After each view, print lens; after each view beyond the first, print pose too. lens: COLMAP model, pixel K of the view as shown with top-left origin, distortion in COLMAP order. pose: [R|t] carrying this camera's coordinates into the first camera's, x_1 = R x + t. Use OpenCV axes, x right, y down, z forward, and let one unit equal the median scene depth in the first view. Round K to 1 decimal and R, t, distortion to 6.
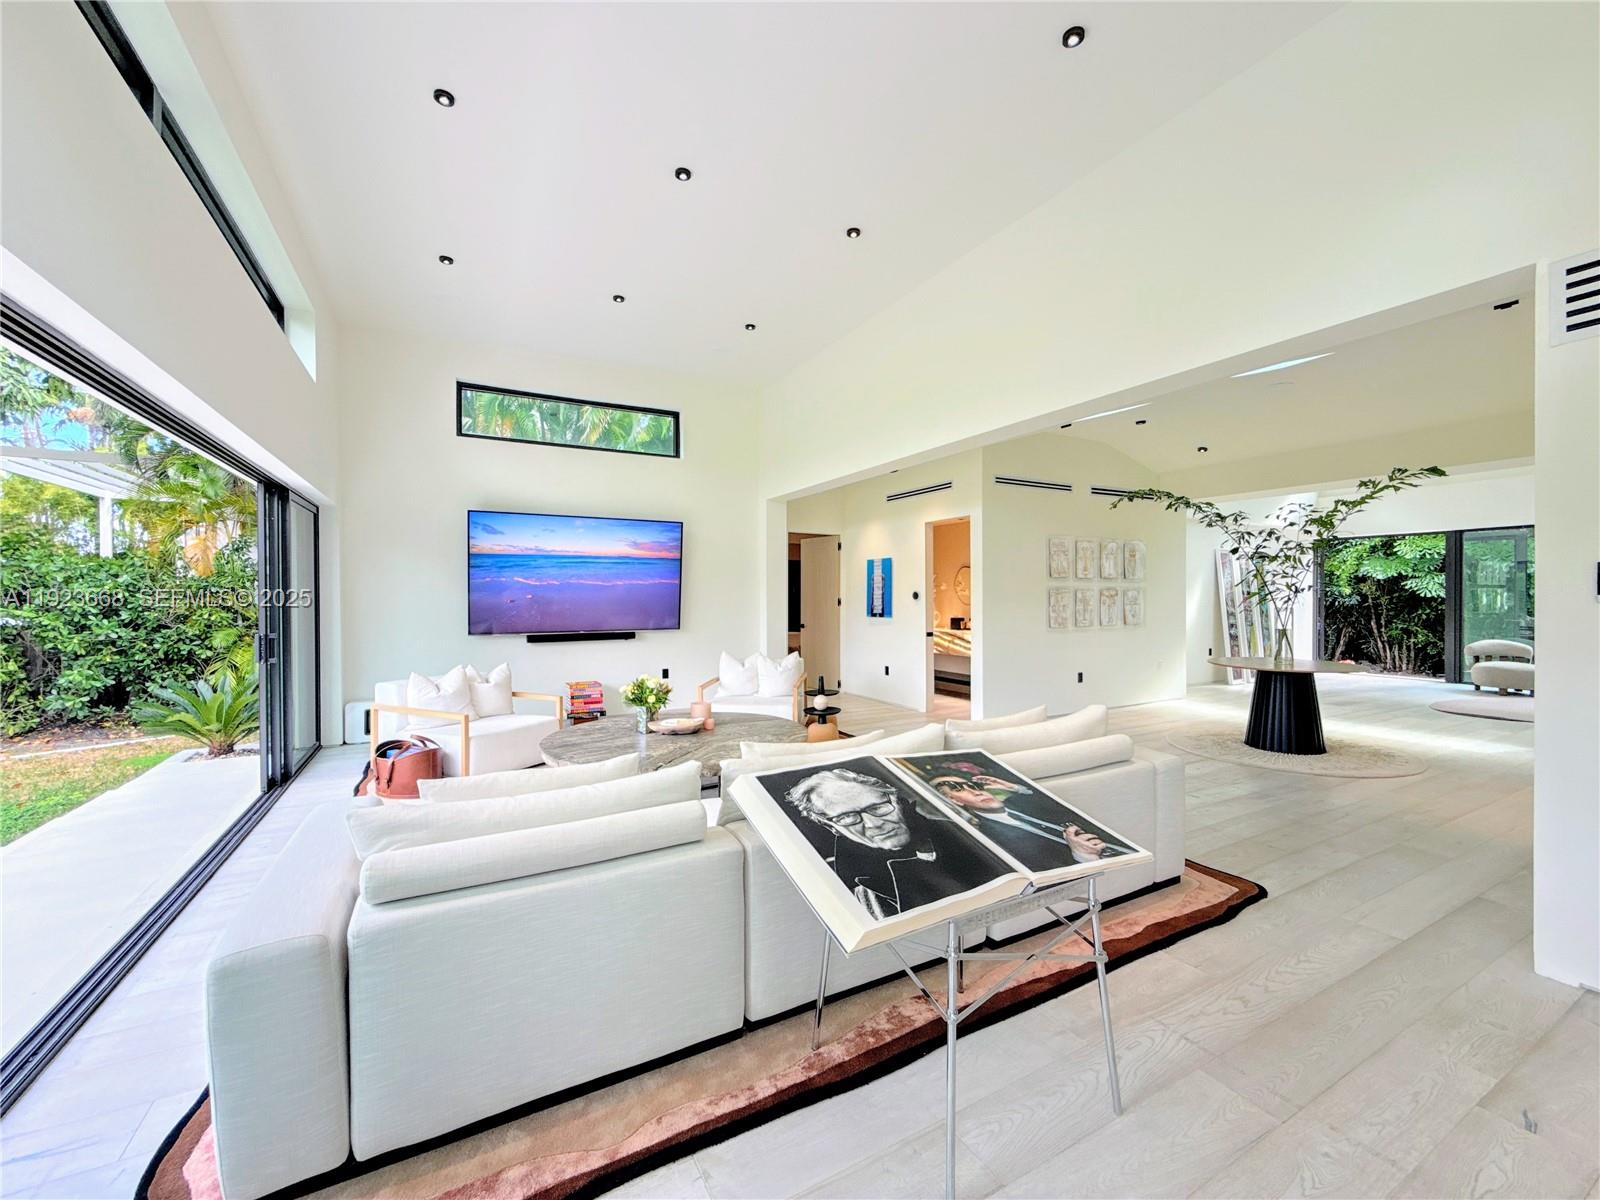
lens RADIAL K [[639.6, 0, 802.1], [0, 639.6, 603.0], [0, 0, 1]] dist [-0.000396, -0.000225]
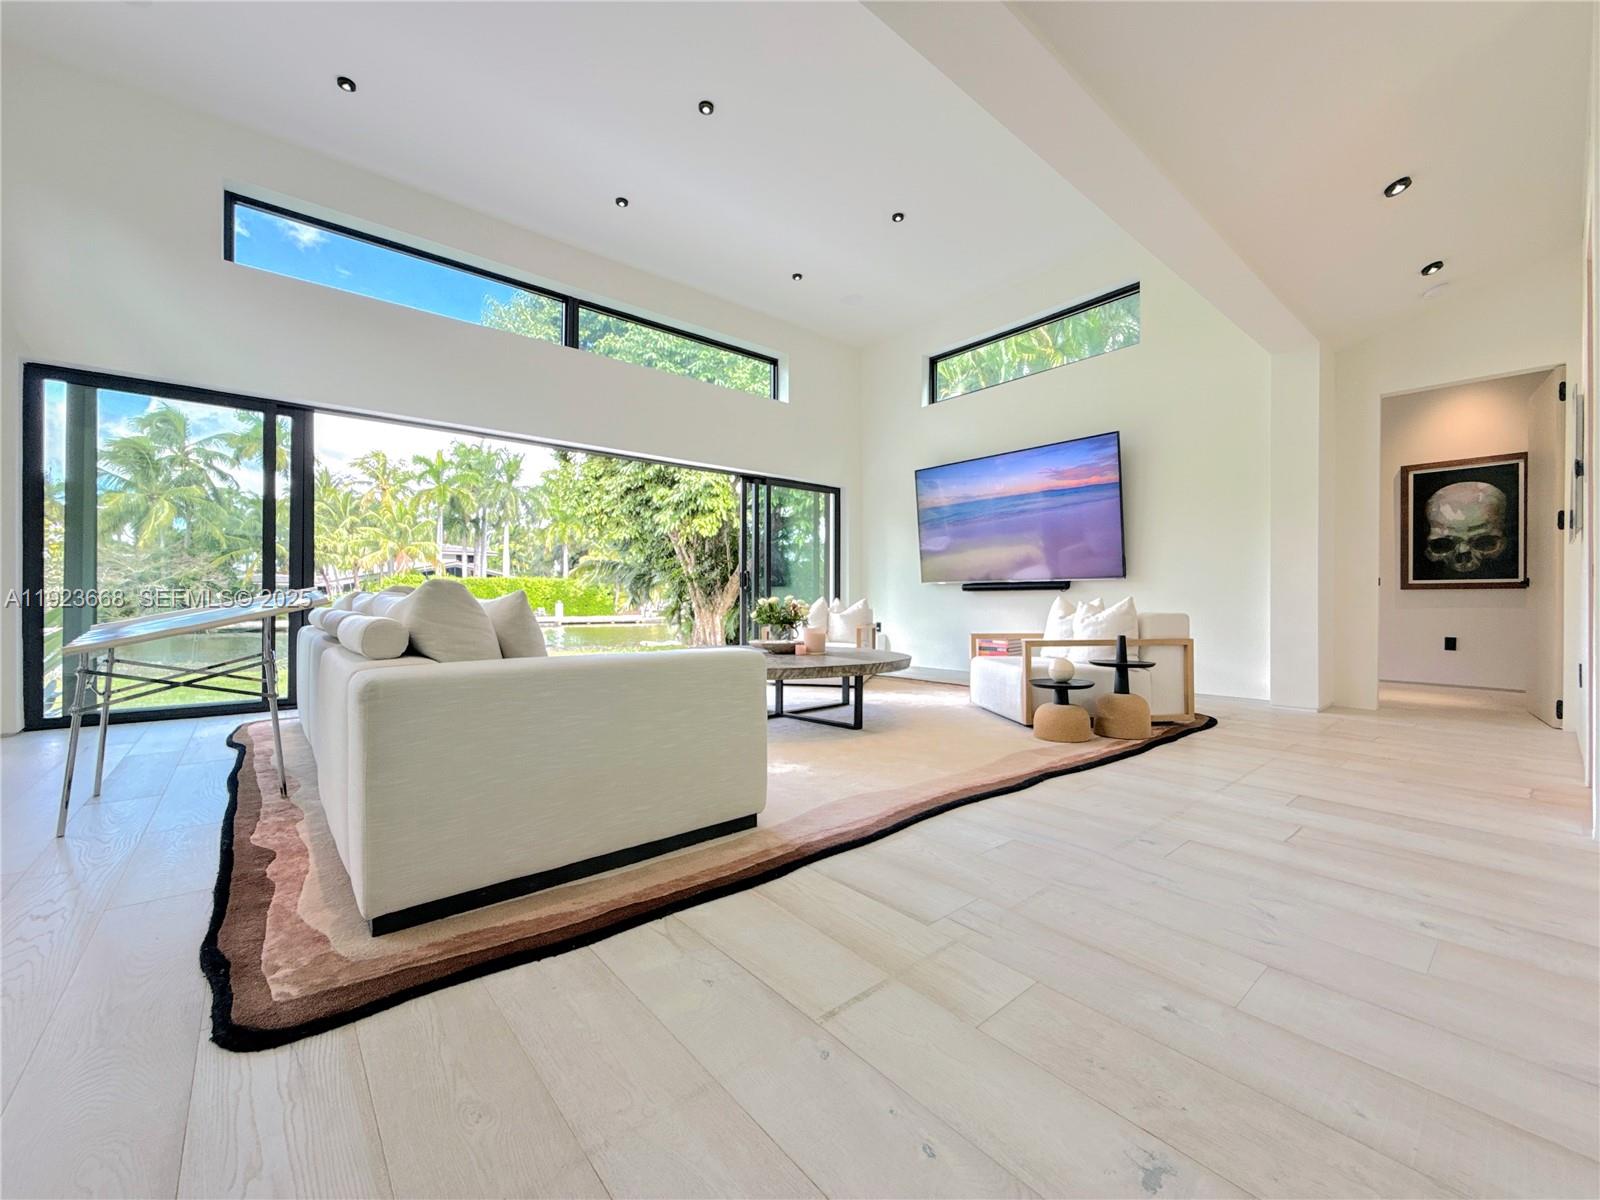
lens RADIAL K [[639.6, 0, 803.4], [0, 639.6, 601.9], [0, 0, 1]] dist [-0.000396, -0.000225]
pose [[0.204157, 0.006709, -0.978915, 0.440126], [-0.012997, 0.999907, 0.004143, 0.068457], [0.978852, 0.011877, 0.204225, 0.474240]]
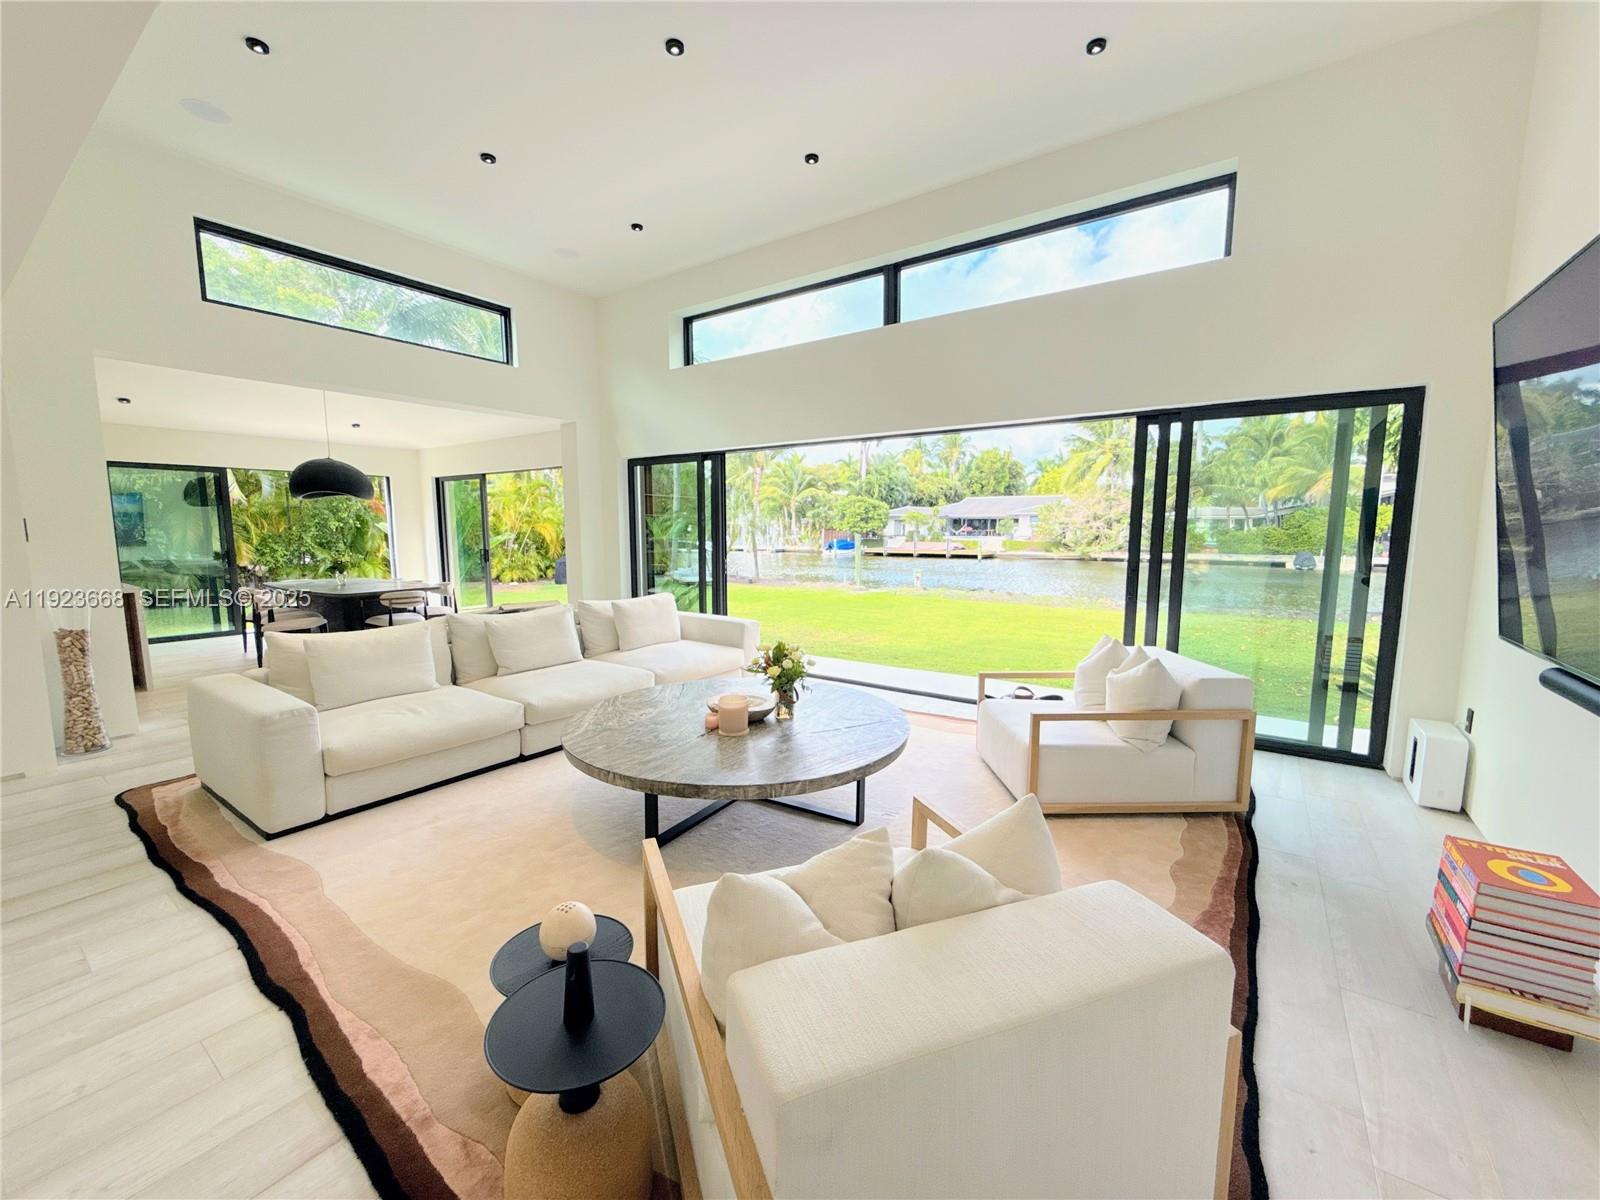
lens RADIAL K [[639.6, 0, 808.5], [0, 639.6, 601.6], [0, 0, 1]] dist [-0.000396, -0.000225]
pose [[-0.896796, 0.056884, -0.438772, 0.032189], [-0.000227, 0.991642, 0.129023, -0.018351], [0.442444, 0.115807, -0.889287, 0.968220]]
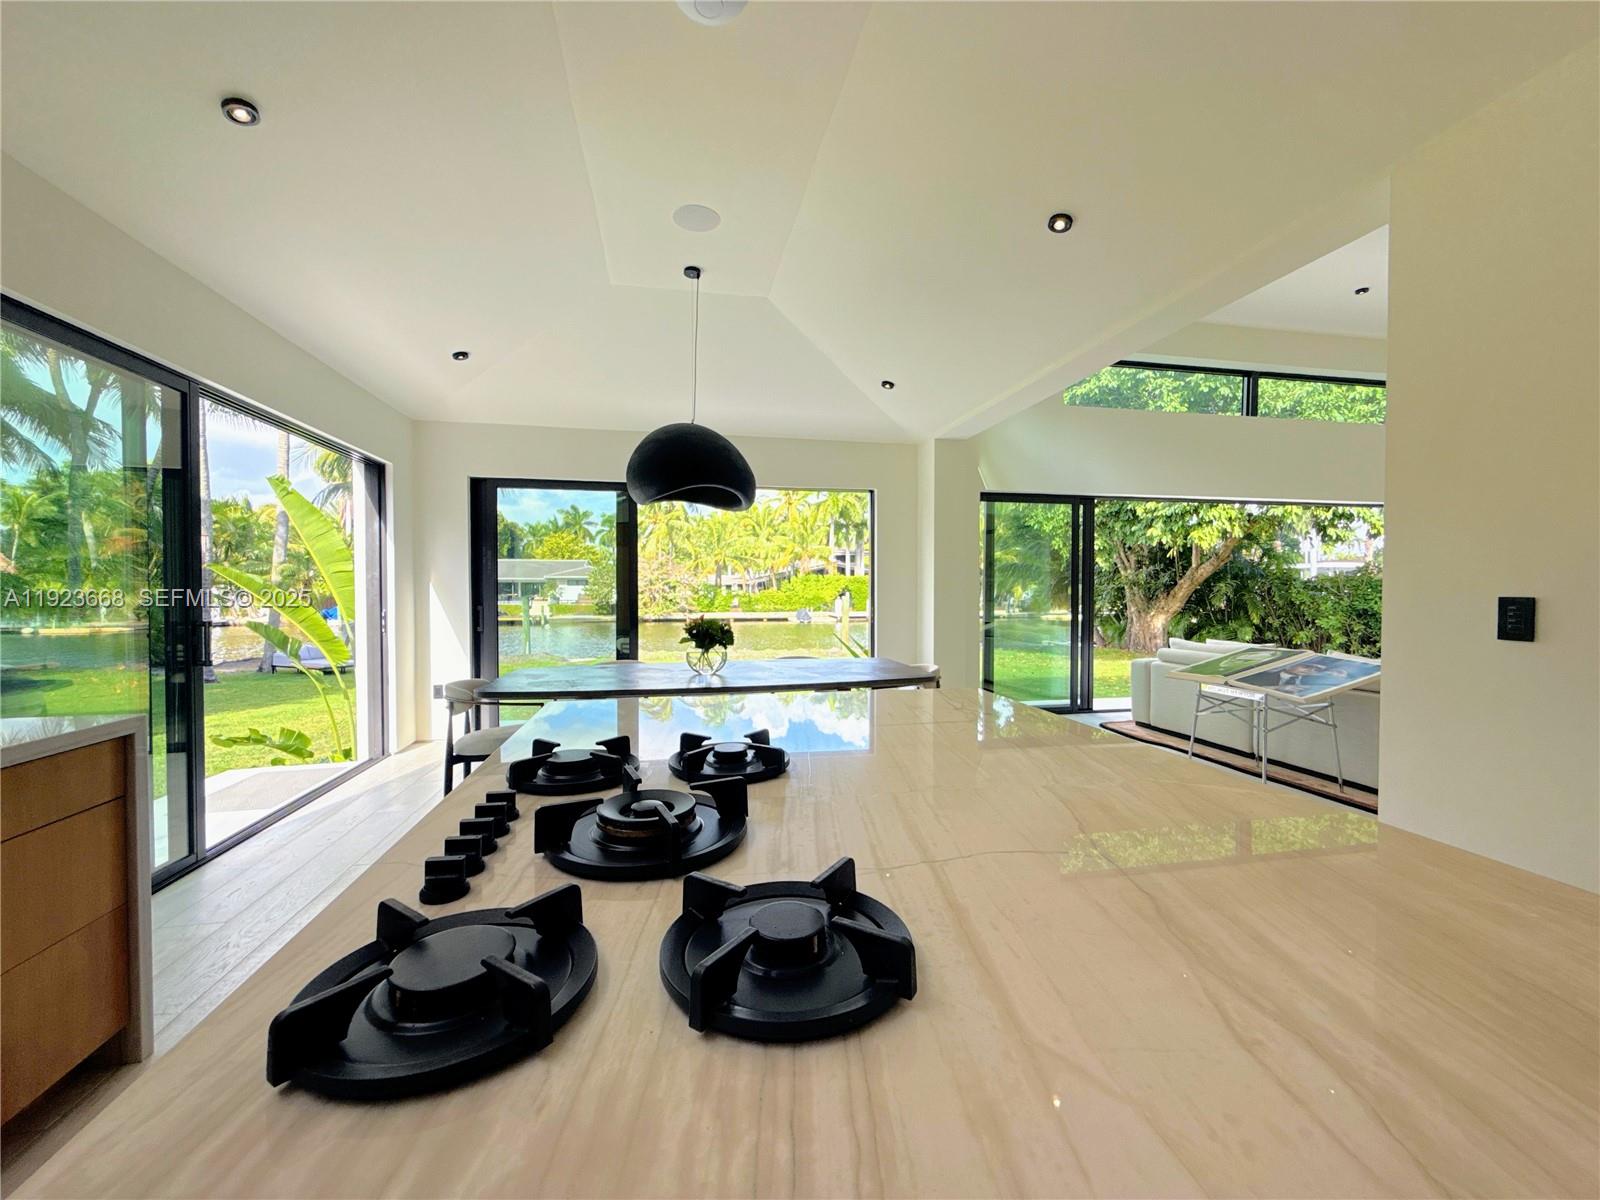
lens RADIAL K [[639.6, 0, 799.9], [0, 639.6, 606.2], [0, 0, 1]] dist [-0.000396, -0.000225]
pose [[-0.297231, 0.026337, -0.954442, 0.670789], [-0.008797, 0.999502, 0.030320, 0.014458], [0.954765, 0.017409, -0.296851, 0.024172]]
